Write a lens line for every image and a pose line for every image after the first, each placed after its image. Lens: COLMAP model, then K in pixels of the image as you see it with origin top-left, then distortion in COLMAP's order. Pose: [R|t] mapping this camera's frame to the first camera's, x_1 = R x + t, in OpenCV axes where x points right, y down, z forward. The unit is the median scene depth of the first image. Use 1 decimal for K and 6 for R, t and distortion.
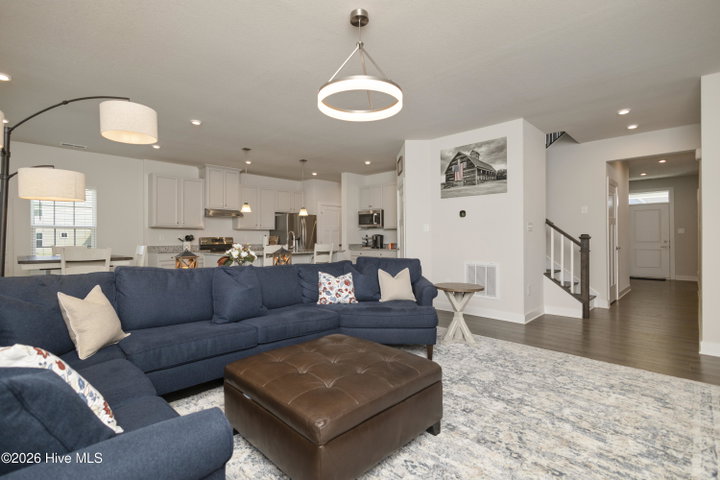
lens RADIAL K [[336.9, 0, 359.0], [0, 336.9, 233.0], [0, 0, 1]] dist [0.007925, -0.000876]
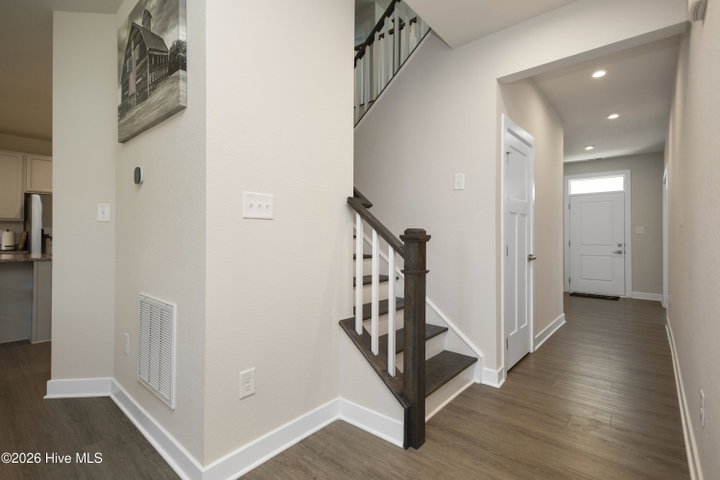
lens RADIAL K [[336.9, 0, 359.0], [0, 336.9, 233.0], [0, 0, 1]] dist [0.007925, -0.000876]
pose [[0.997536, 0.007958, 0.069703, 0.447893], [-0.007752, 0.999965, -0.003222, 0.009102], [-0.069727, 0.002674, 0.997563, 0.475521]]
